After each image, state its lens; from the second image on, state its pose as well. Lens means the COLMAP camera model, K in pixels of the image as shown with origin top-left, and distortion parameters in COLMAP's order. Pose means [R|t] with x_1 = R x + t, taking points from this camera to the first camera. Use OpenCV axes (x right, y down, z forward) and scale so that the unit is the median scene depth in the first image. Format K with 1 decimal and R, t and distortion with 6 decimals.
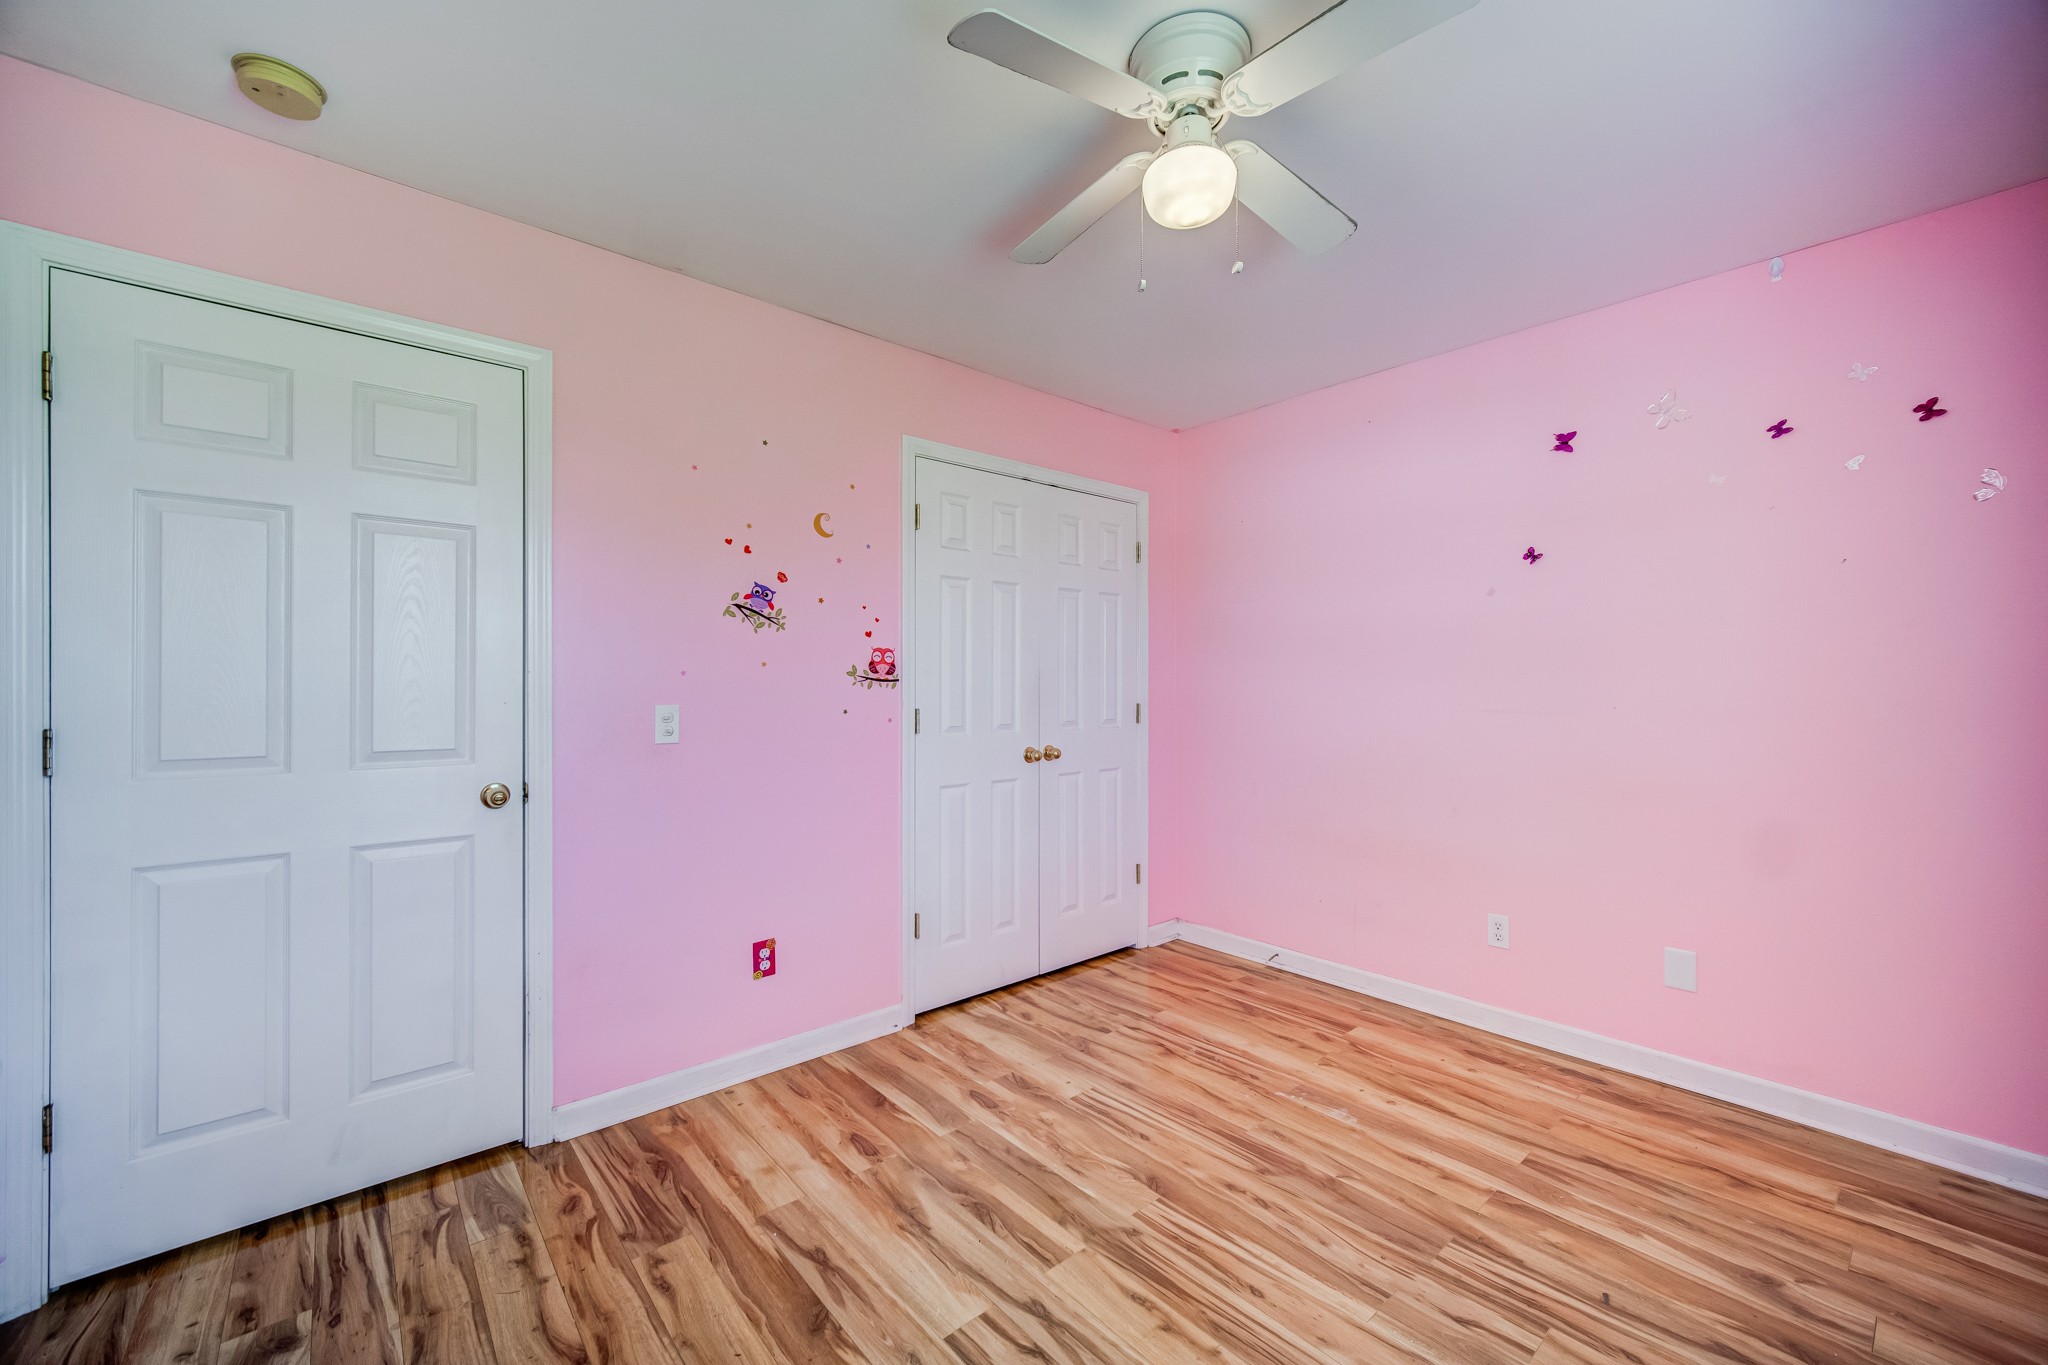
lens RADIAL K [[819.0, 0, 1020.2], [0, 819.0, 676.0], [0, 0, 1]] dist [-0.001154, -0.000074]
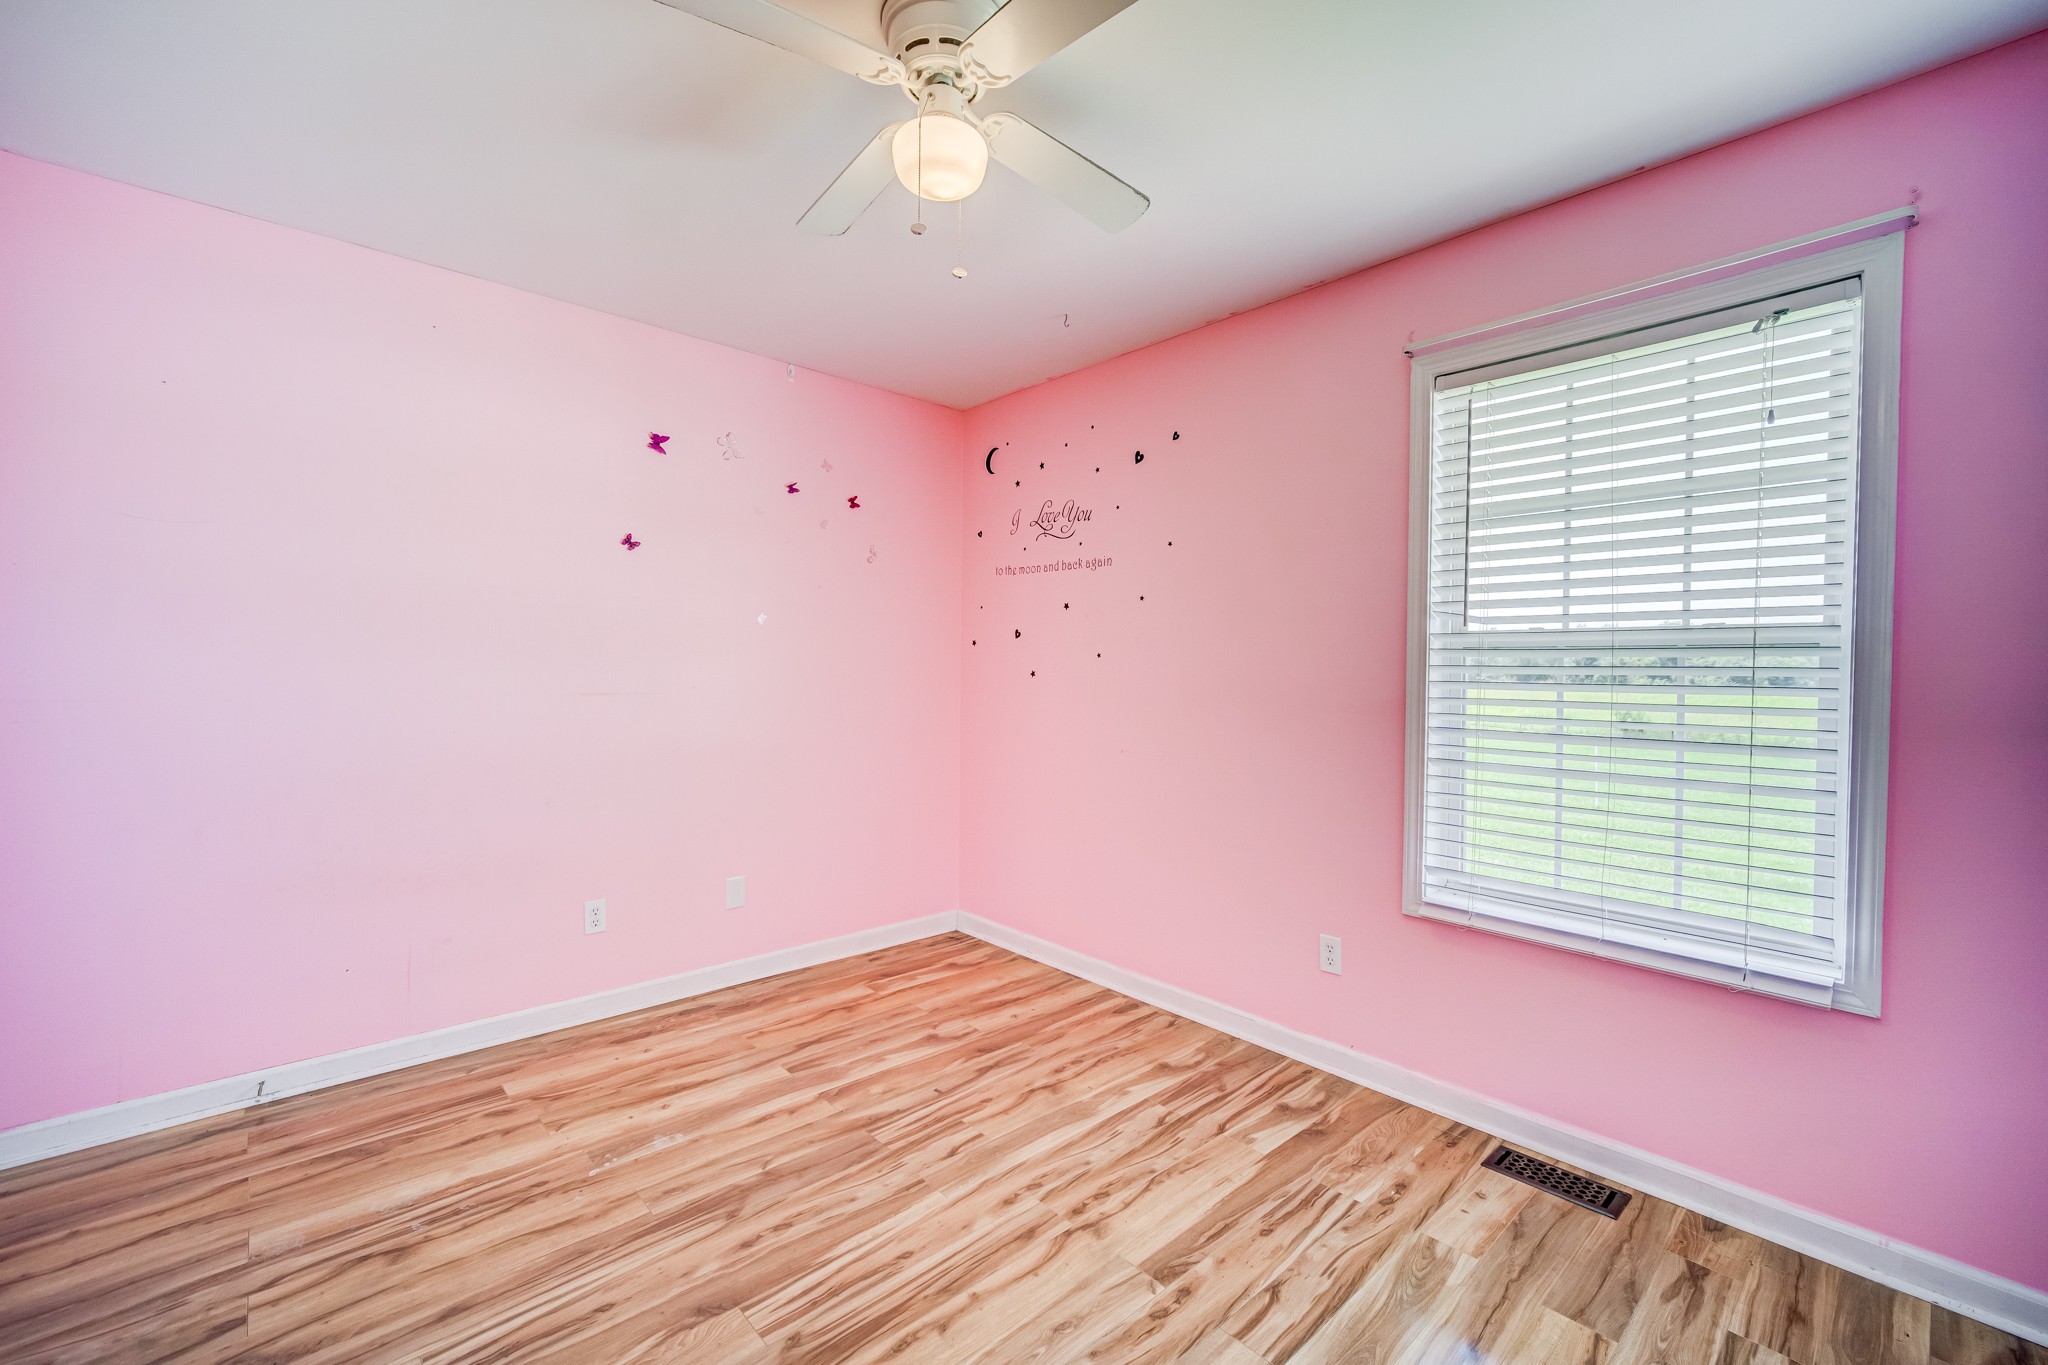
lens RADIAL K [[819.0, 0, 1020.2], [0, 819.0, 676.0], [0, 0, 1]] dist [-0.001154, -0.000074]
pose [[-0.011564, -0.009048, 0.999892, -0.578094], [-0.019823, 0.999765, 0.008817, -0.013498], [-0.999737, -0.019719, -0.011740, 0.651912]]
